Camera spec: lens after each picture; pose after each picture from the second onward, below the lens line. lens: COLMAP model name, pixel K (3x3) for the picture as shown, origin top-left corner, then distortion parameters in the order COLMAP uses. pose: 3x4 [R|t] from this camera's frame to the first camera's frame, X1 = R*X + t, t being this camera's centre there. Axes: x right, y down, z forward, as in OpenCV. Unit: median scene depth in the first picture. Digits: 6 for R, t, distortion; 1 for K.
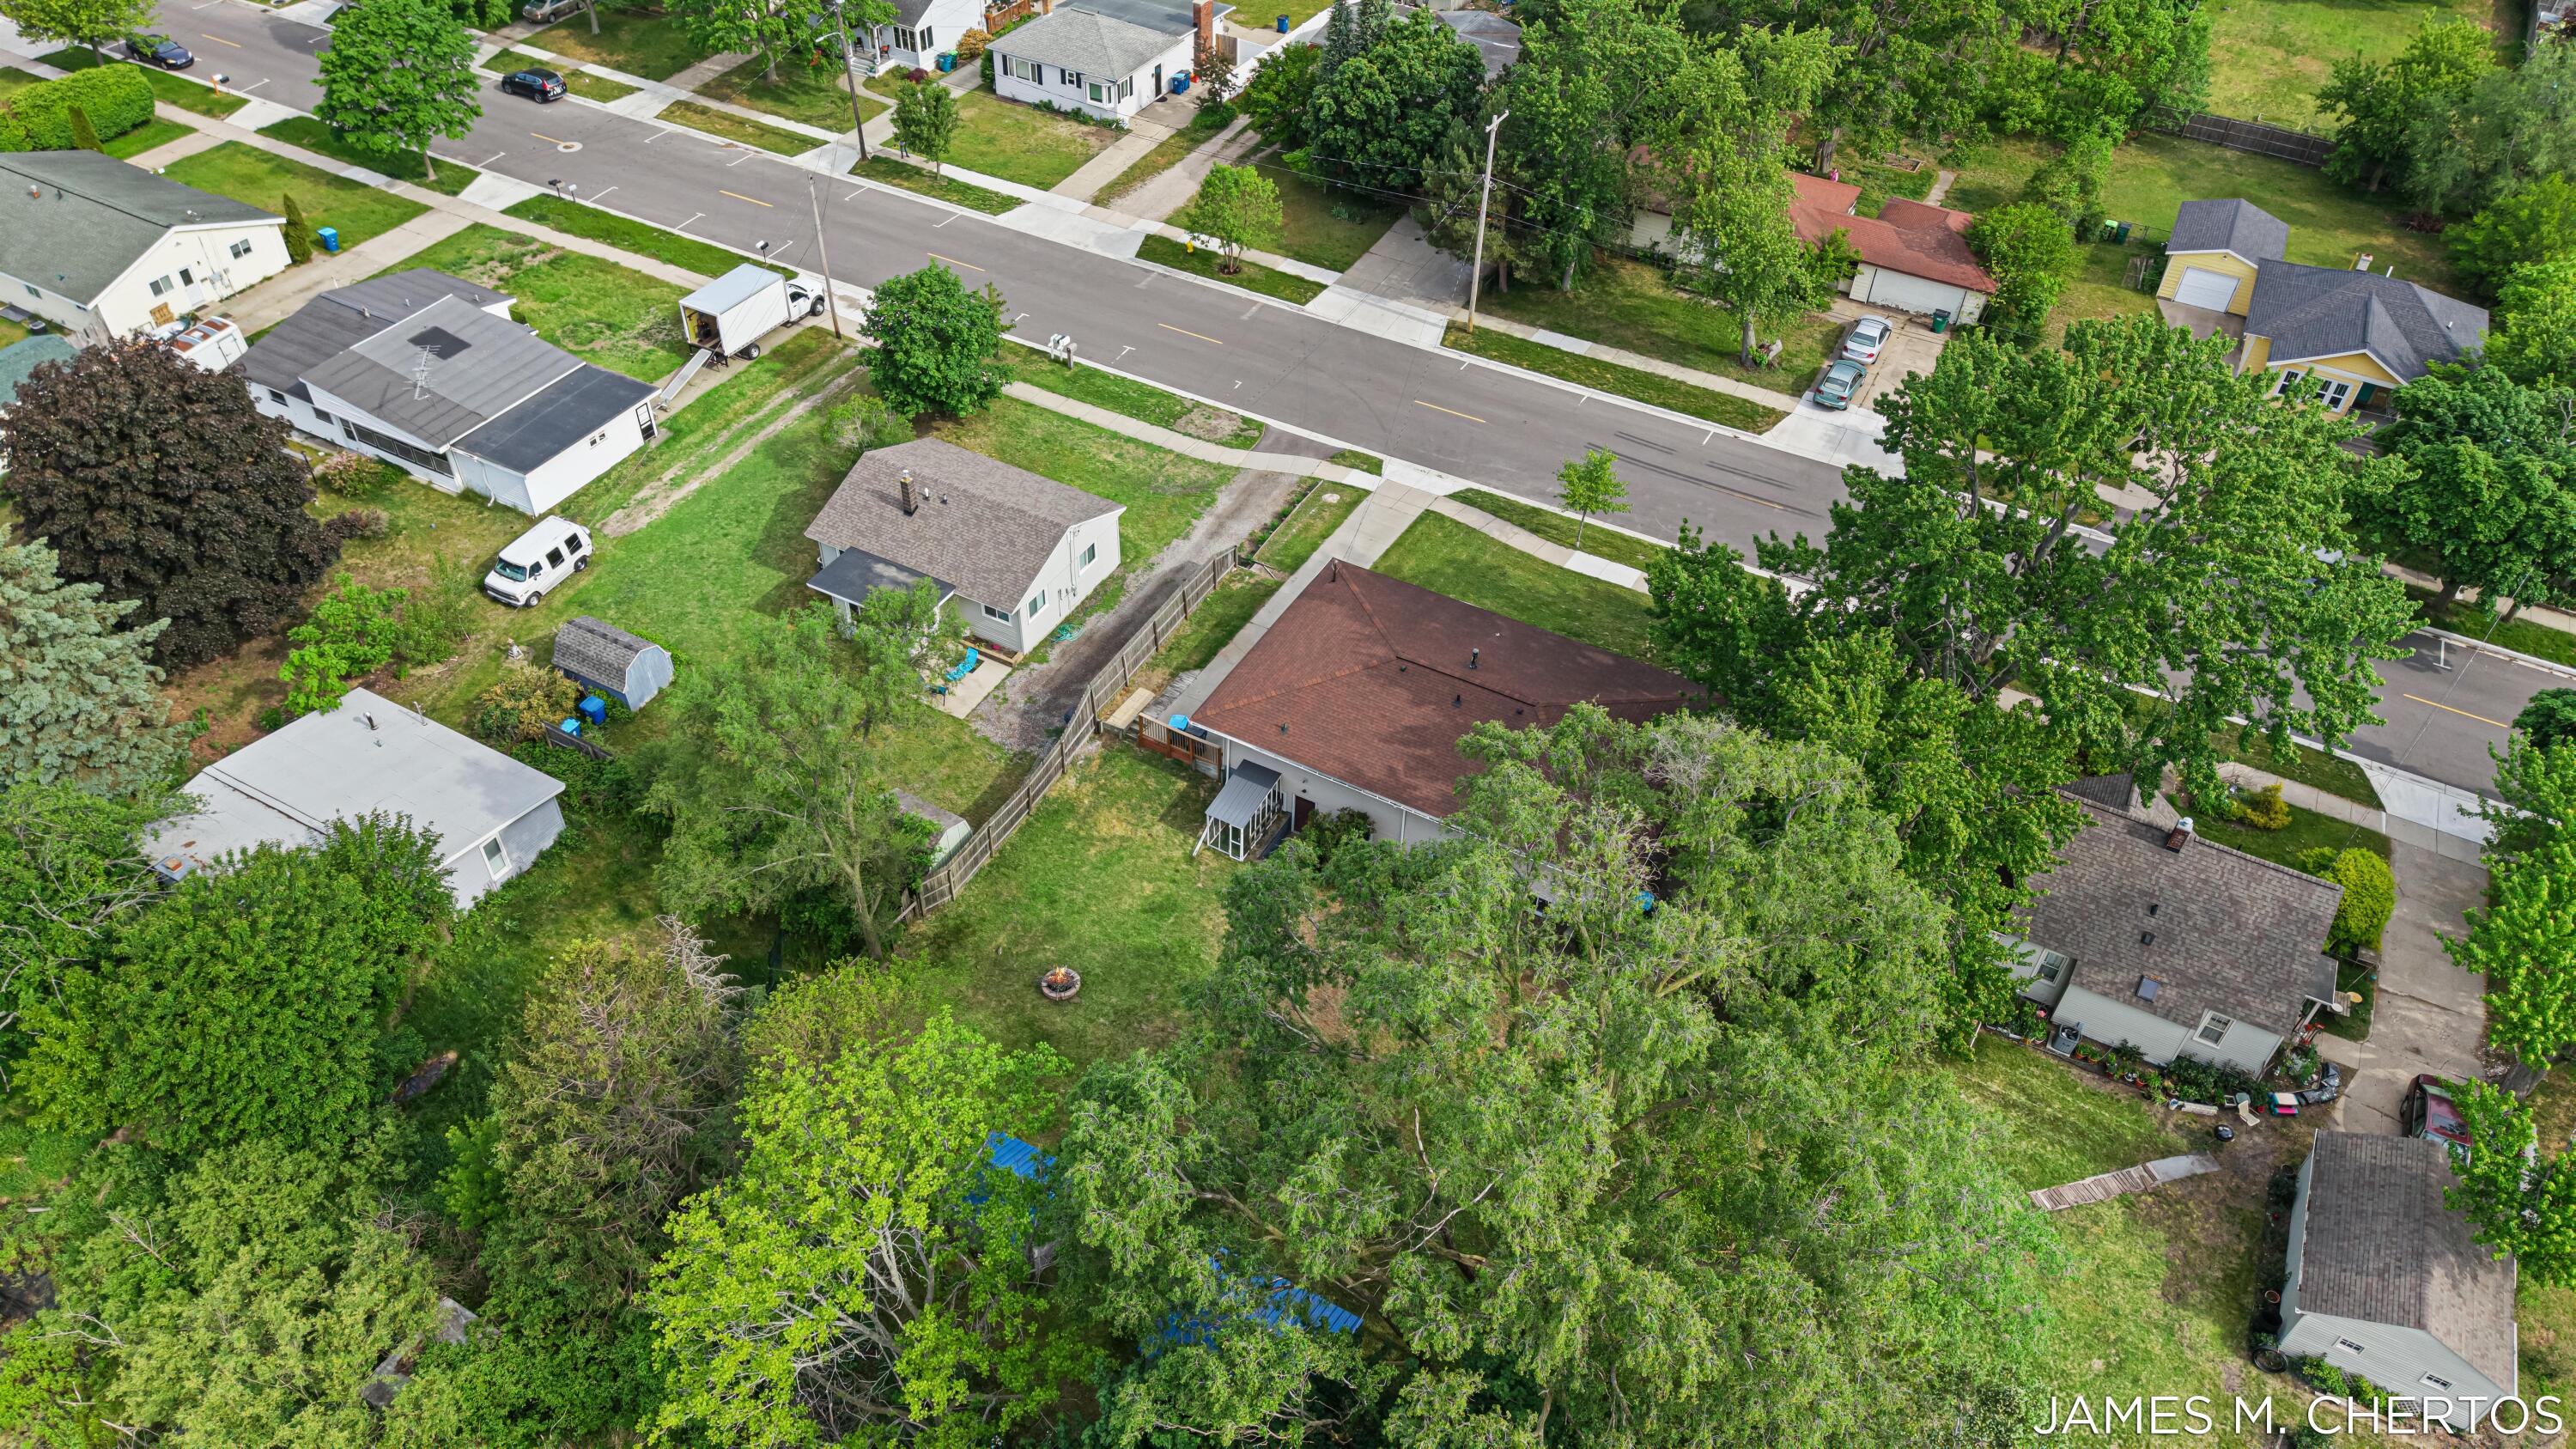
lens RADIAL K [[1736.8, 0, 1292.0], [0, 1736.8, 736.9], [0, 0, 1]] dist [0.103910, -0.153527]
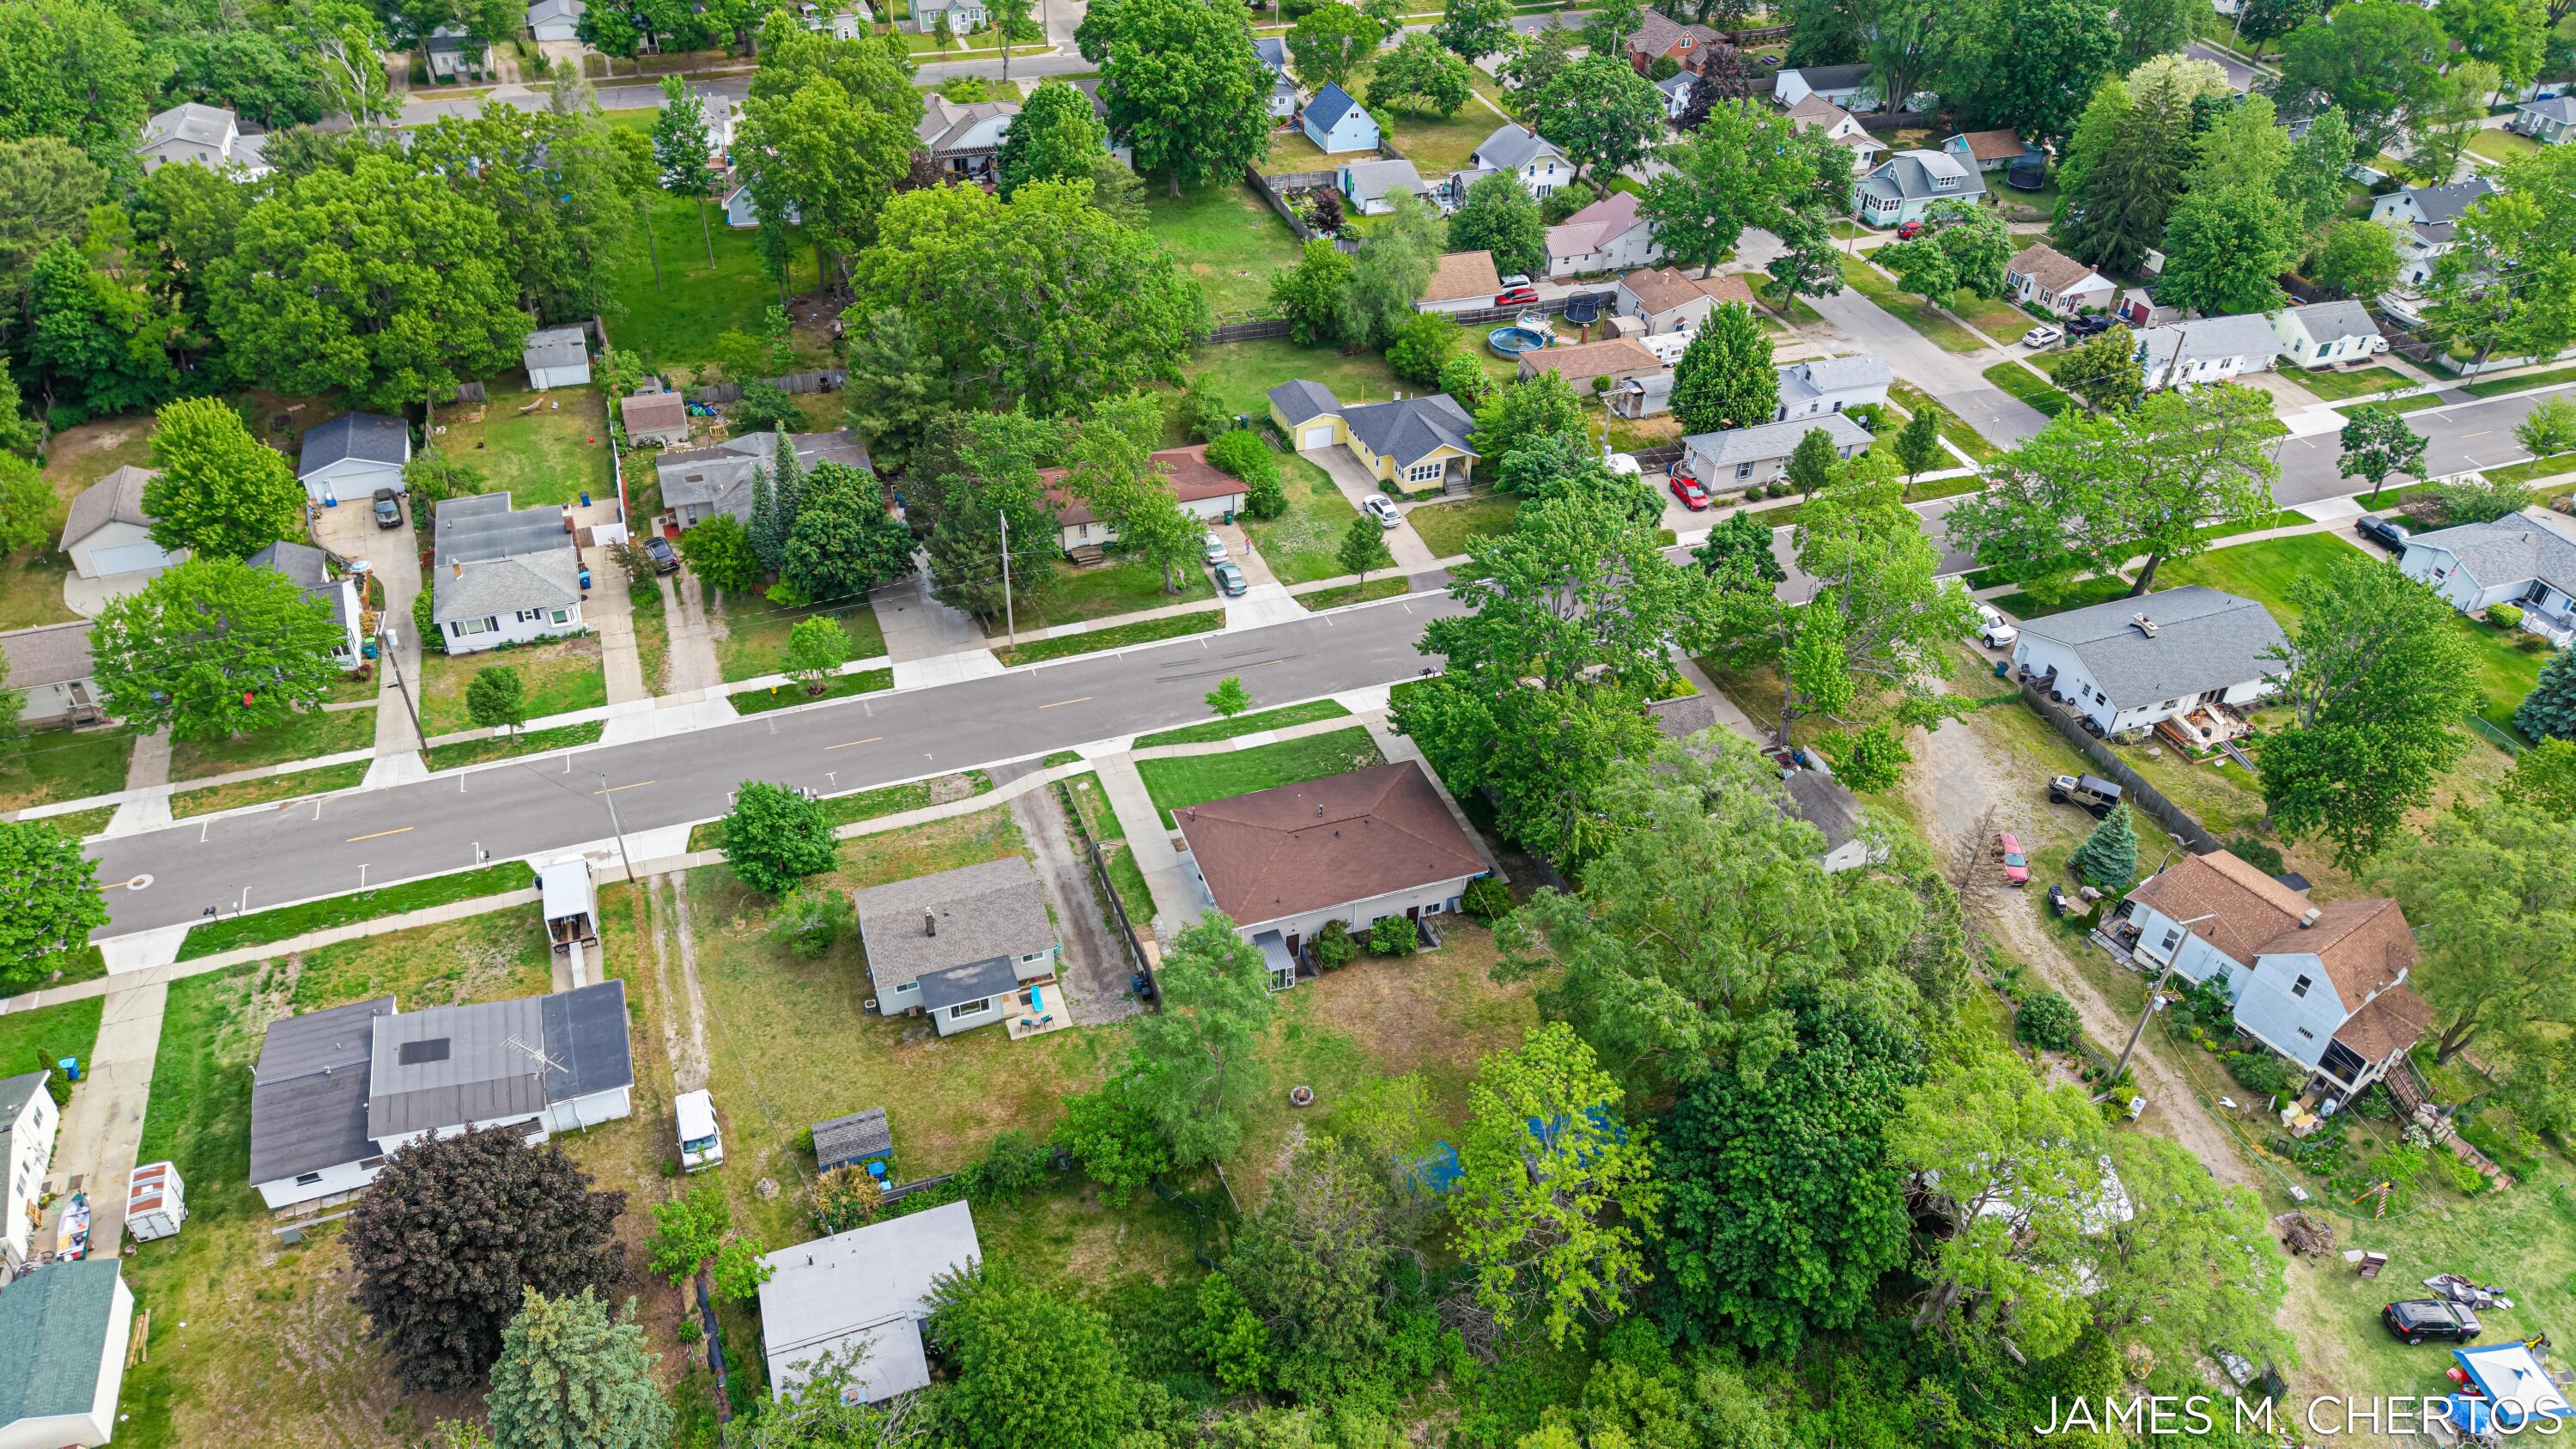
lens RADIAL K [[1736.8, 0, 1292.0], [0, 1736.8, 736.9], [0, 0, 1]] dist [0.103910, -0.153527]
pose [[0.662500, -0.465744, 0.586666, -0.610447], [0.498553, 0.858693, 0.118704, -0.225415], [-0.559052, 0.213843, 0.801082, -0.247457]]
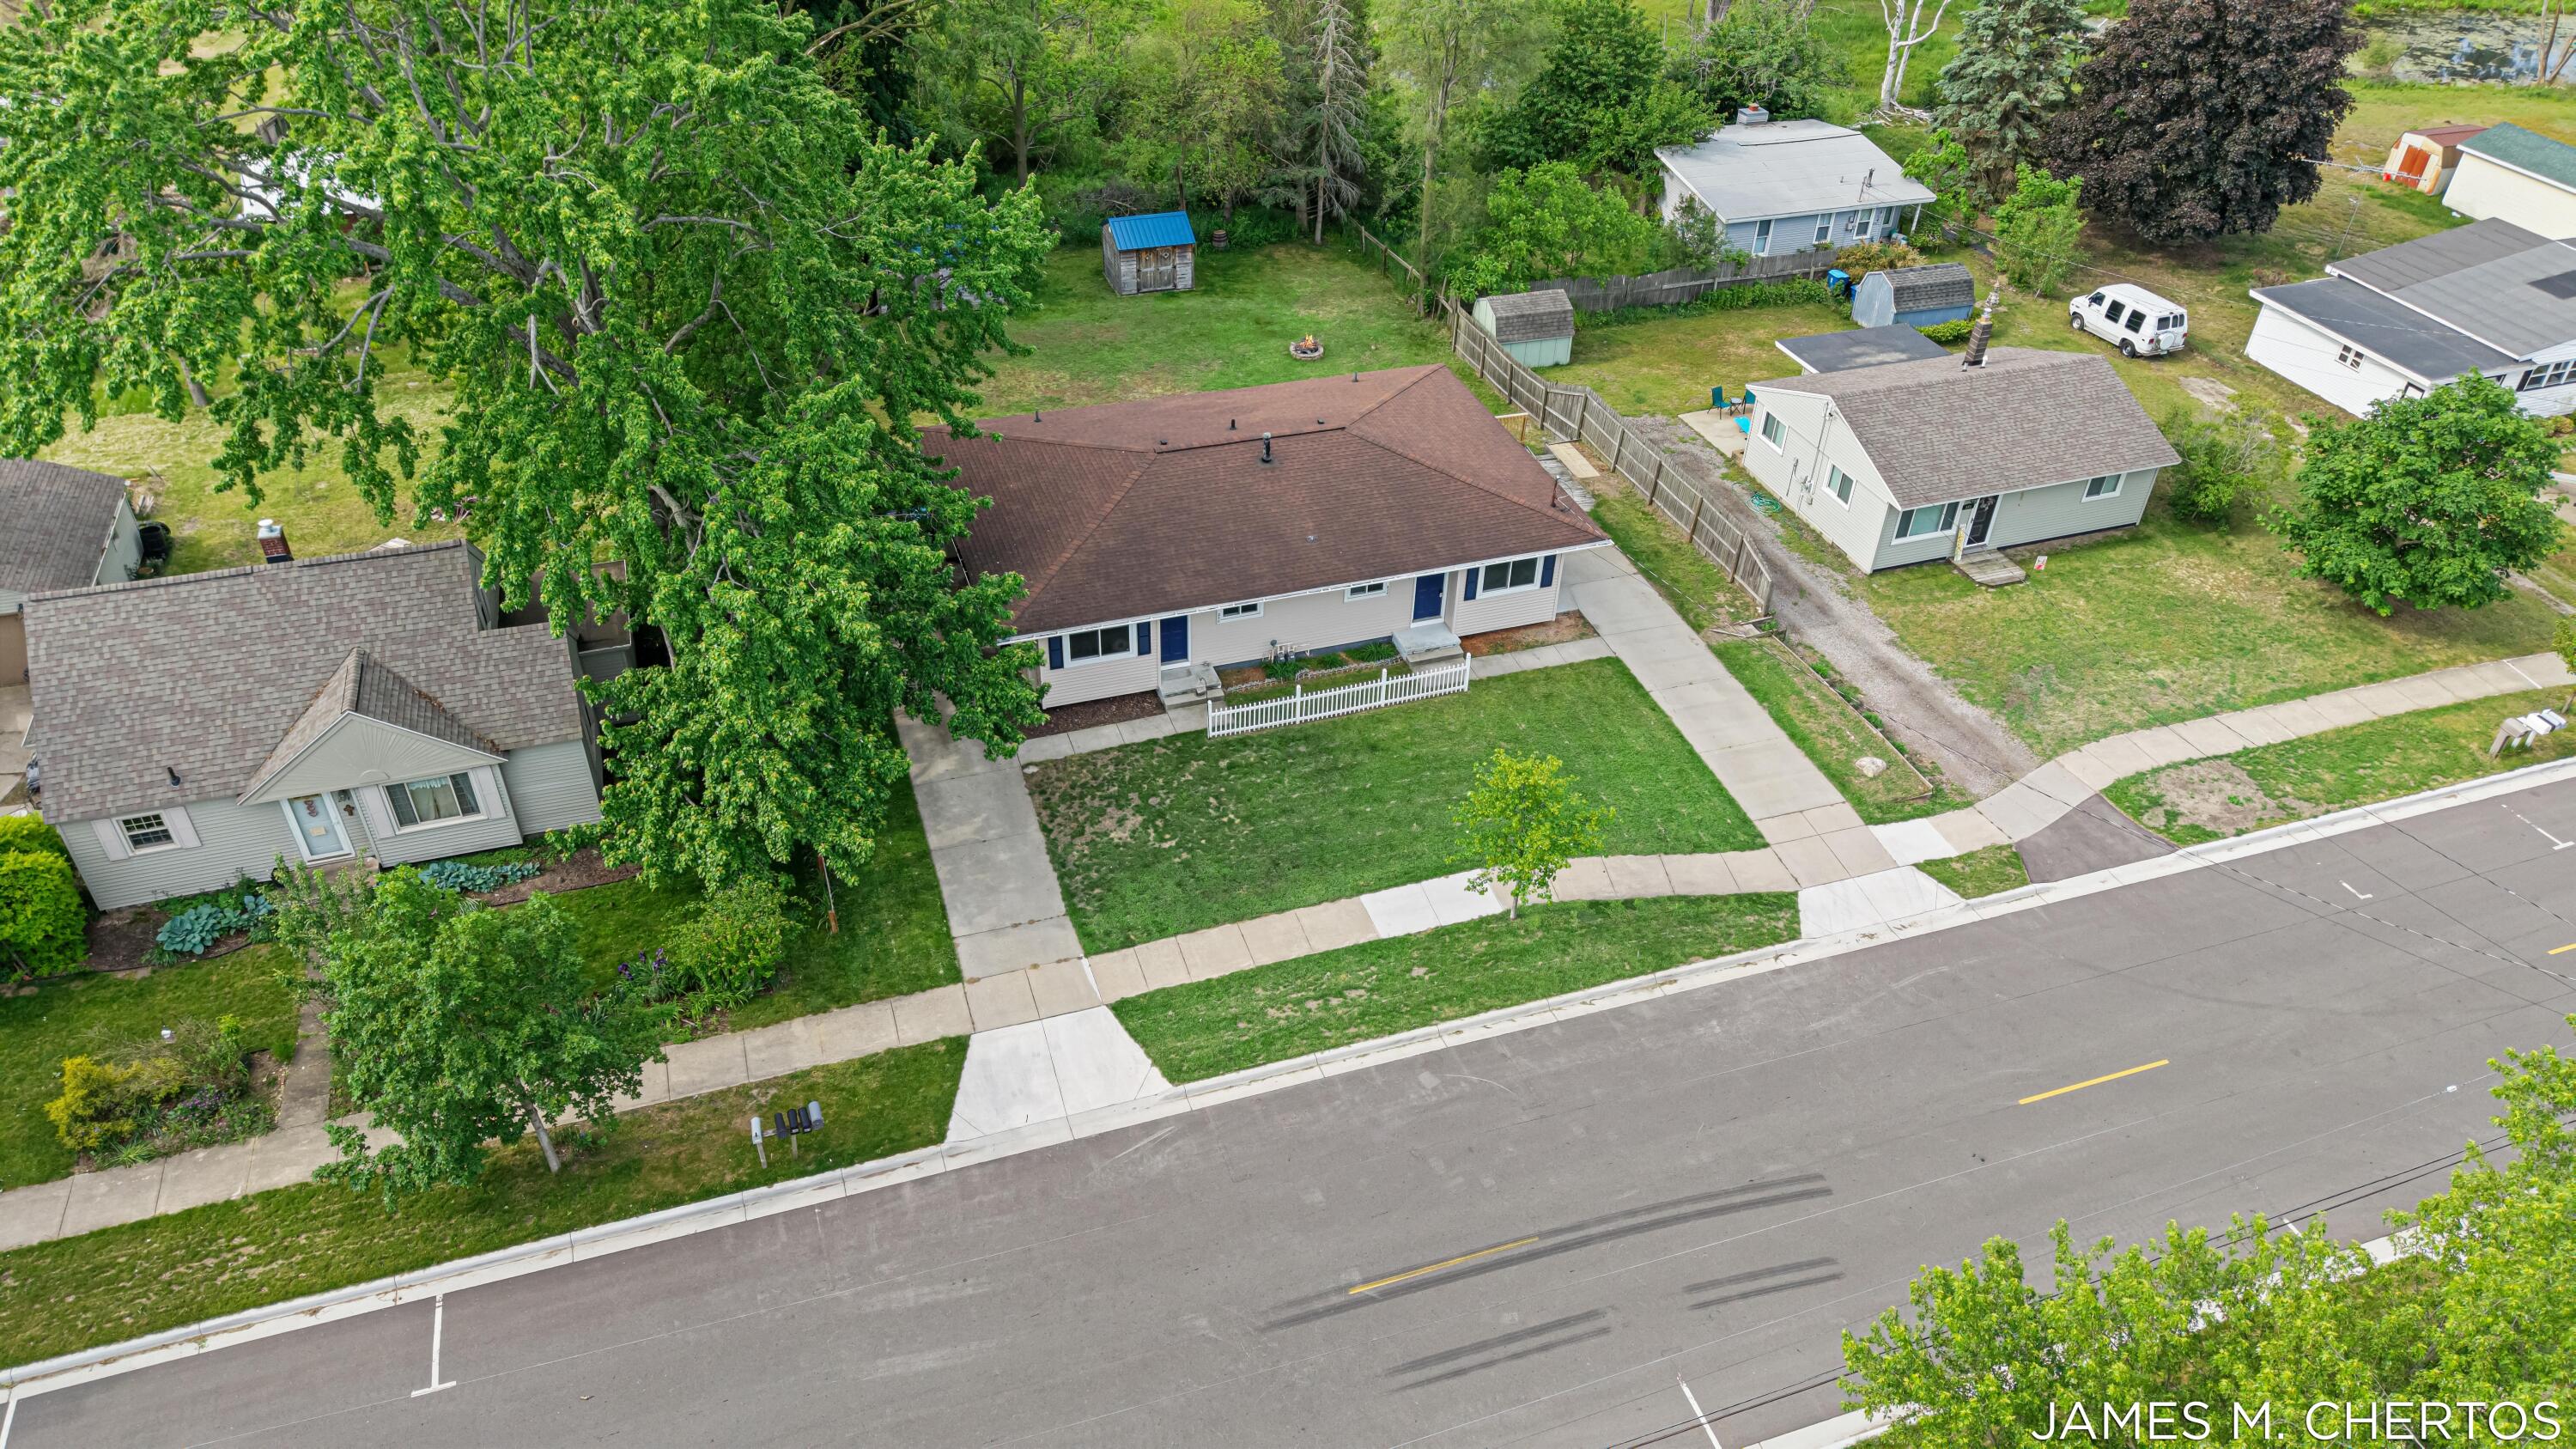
lens RADIAL K [[1736.8, 0, 1292.0], [0, 1736.8, 736.9], [0, 0, 1]] dist [0.103910, -0.153527]
pose [[-0.666664, 0.401859, -0.627749, 0.430498], [-0.543675, 0.313959, 0.778362, -0.414489], [0.509879, 0.860197, 0.009175, 0.774323]]
